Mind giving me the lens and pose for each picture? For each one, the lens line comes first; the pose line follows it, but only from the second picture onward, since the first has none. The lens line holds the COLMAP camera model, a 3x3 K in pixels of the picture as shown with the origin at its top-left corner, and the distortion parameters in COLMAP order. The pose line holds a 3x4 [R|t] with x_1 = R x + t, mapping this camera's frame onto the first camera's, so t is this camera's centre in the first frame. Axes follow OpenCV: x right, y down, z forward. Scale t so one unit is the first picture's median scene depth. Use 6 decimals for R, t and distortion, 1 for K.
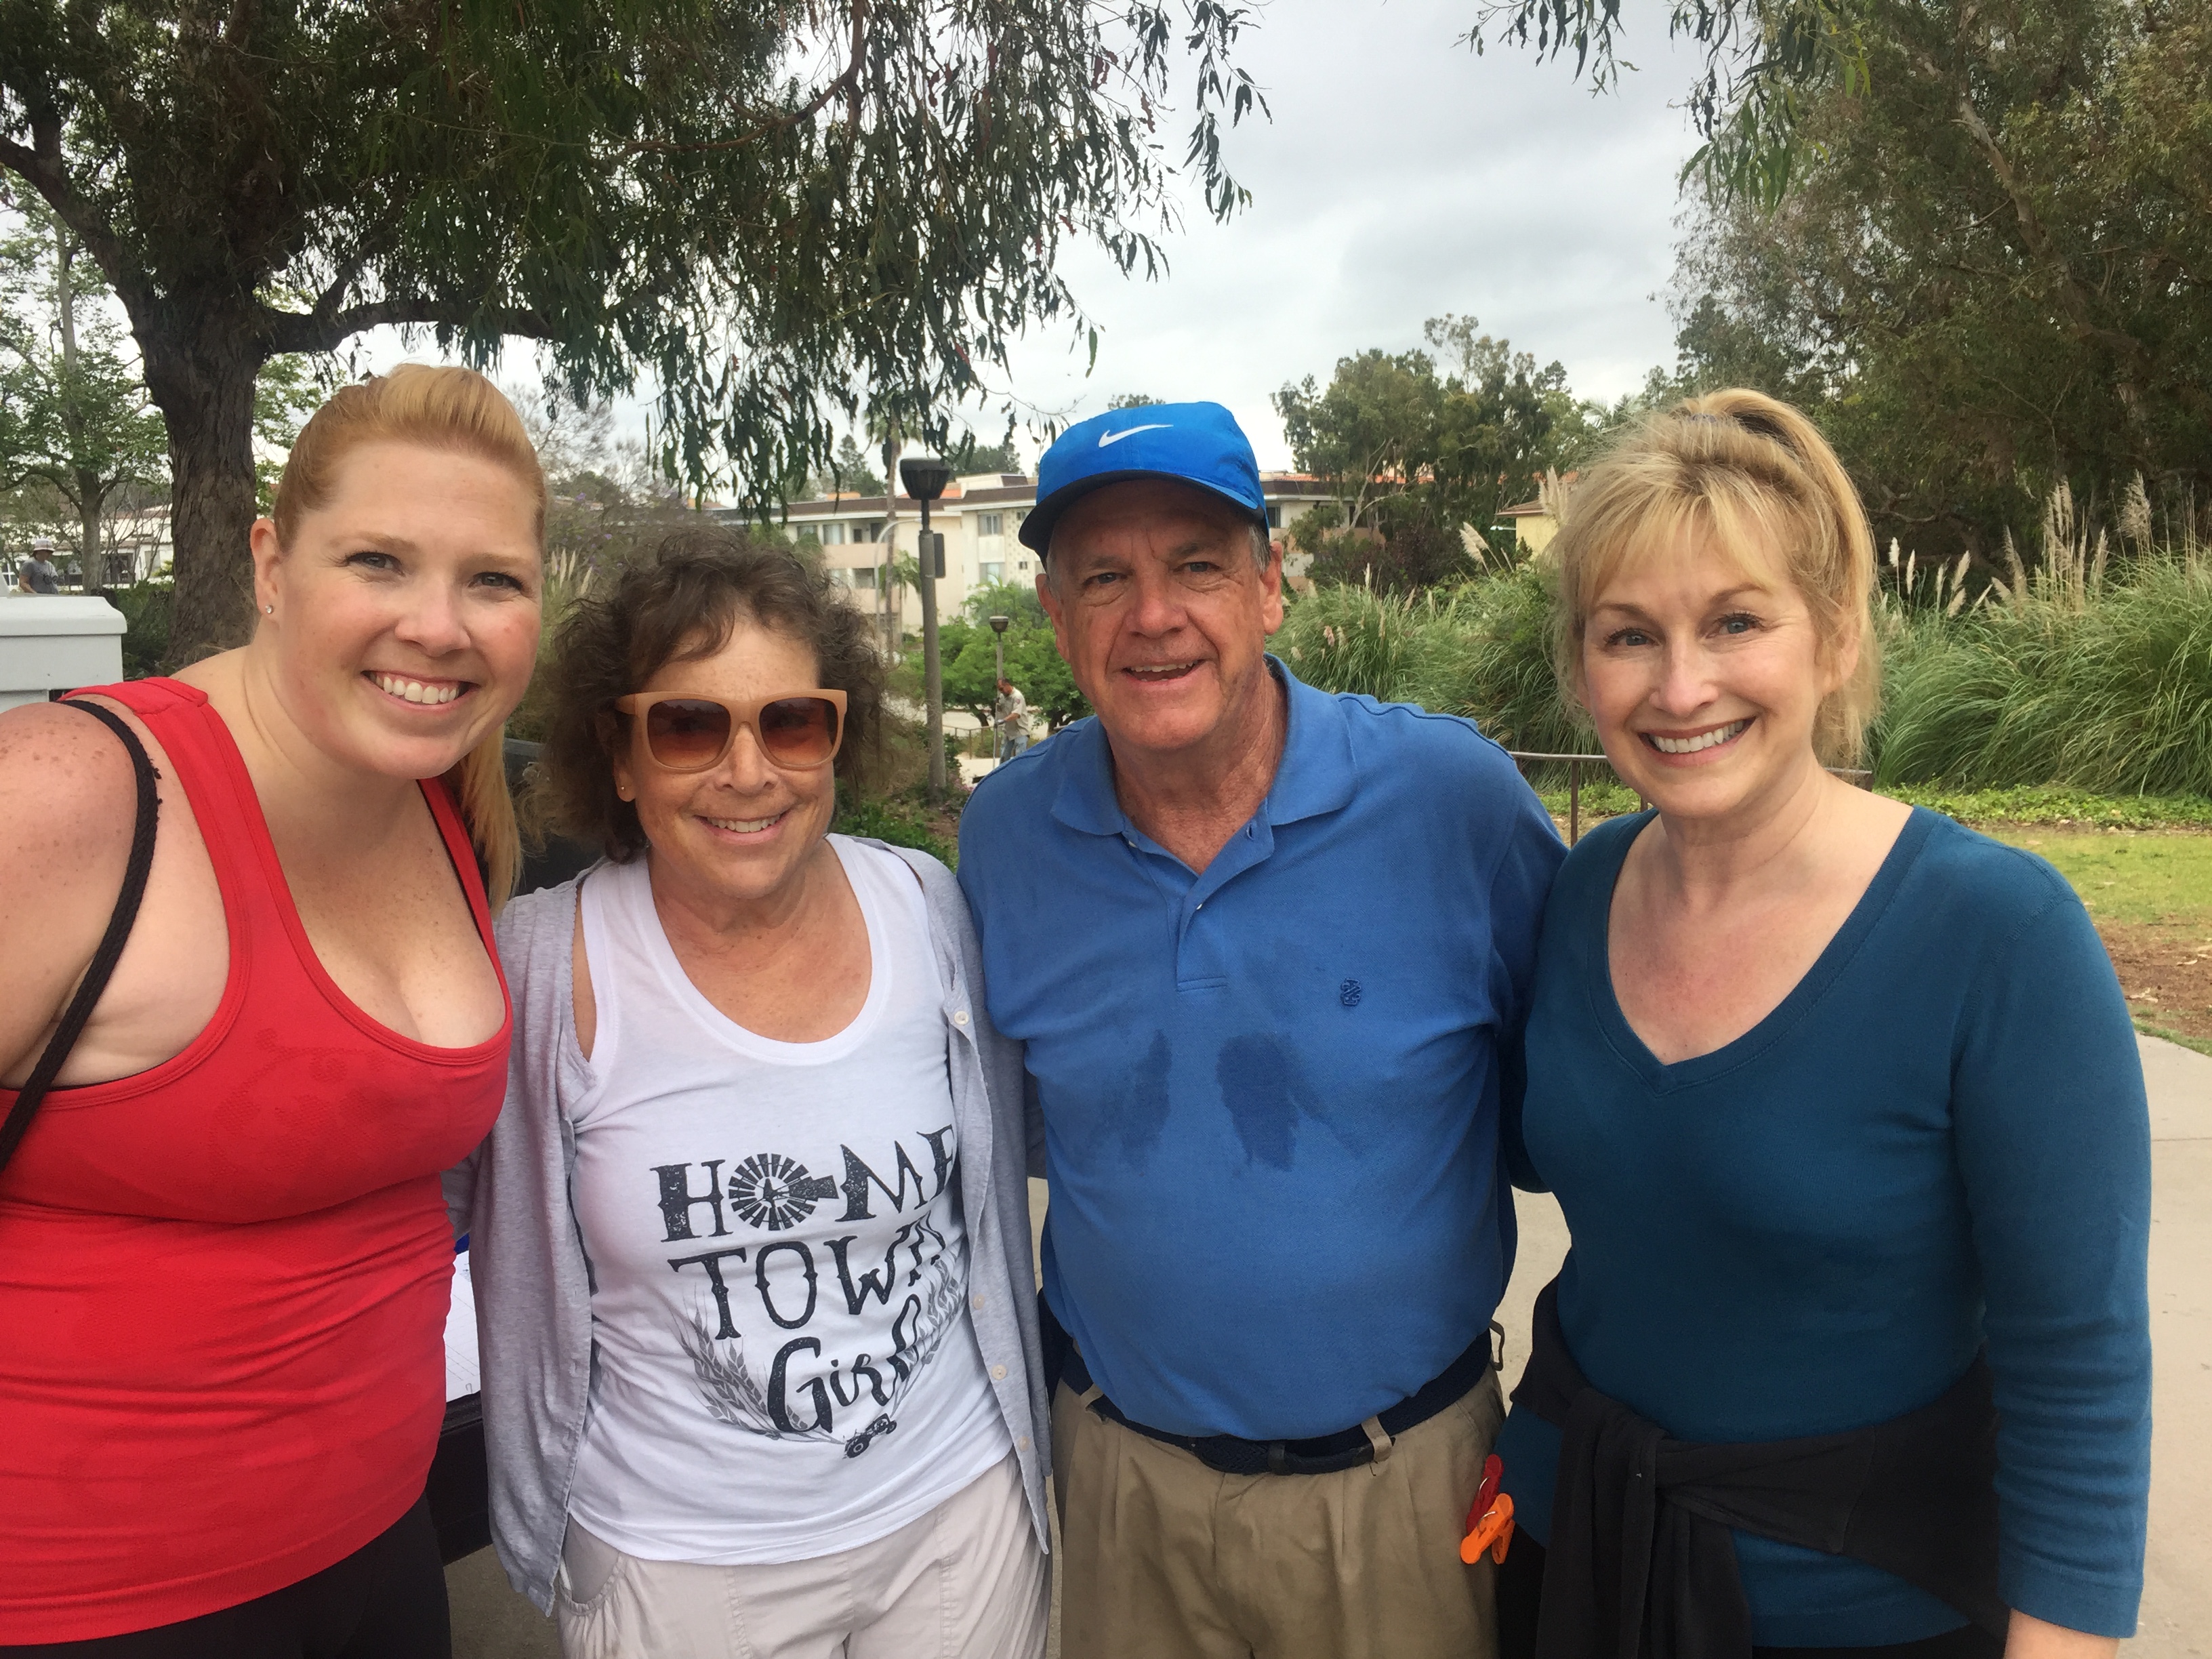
lens RADIAL K [[1871.4, 0, 1060.9], [0, 1871.4, 838.8], [0, 0, 1]] dist [0.122973, -0.170765]
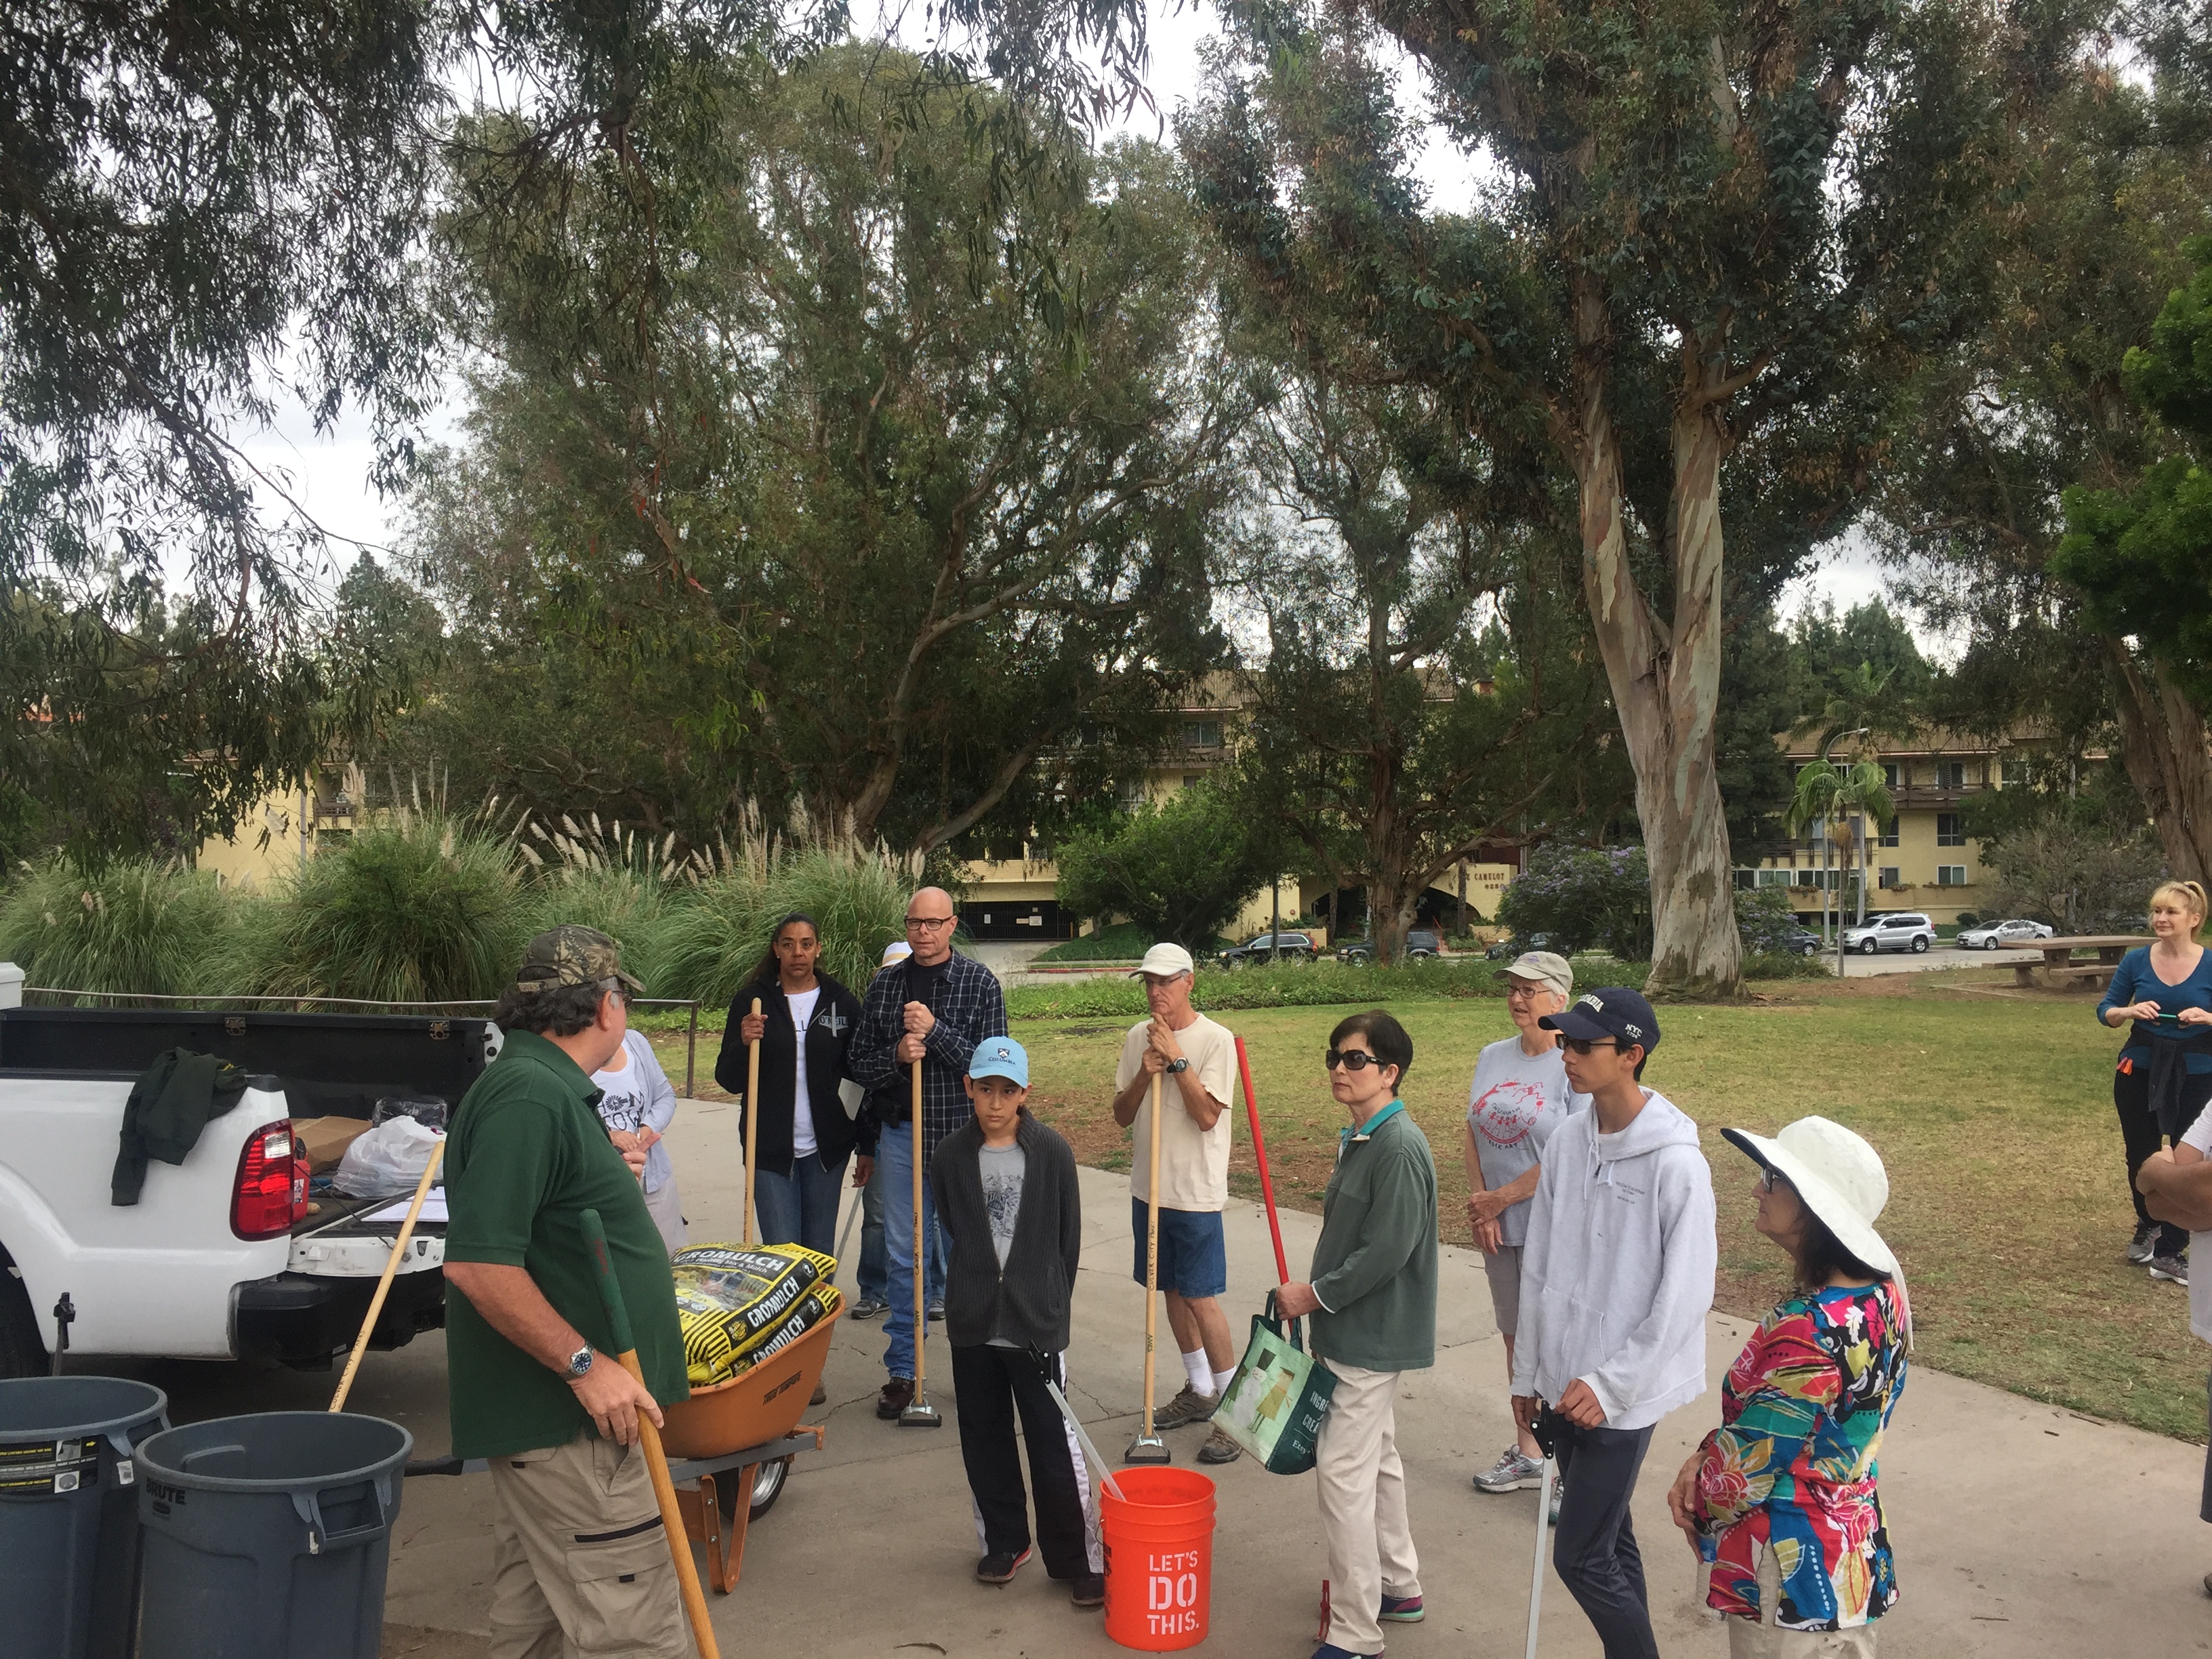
lens RADIAL K [[1874.8, 0, 1098.9], [0, 1874.8, 875.6], [0, 0, 1]] dist [0.086317, -0.110978]
pose [[0.772888, -0.012949, 0.634411, -0.113180], [0.082956, 0.993273, -0.080790, 0.007218], [-0.629097, 0.115070, 0.768763, -0.163852]]
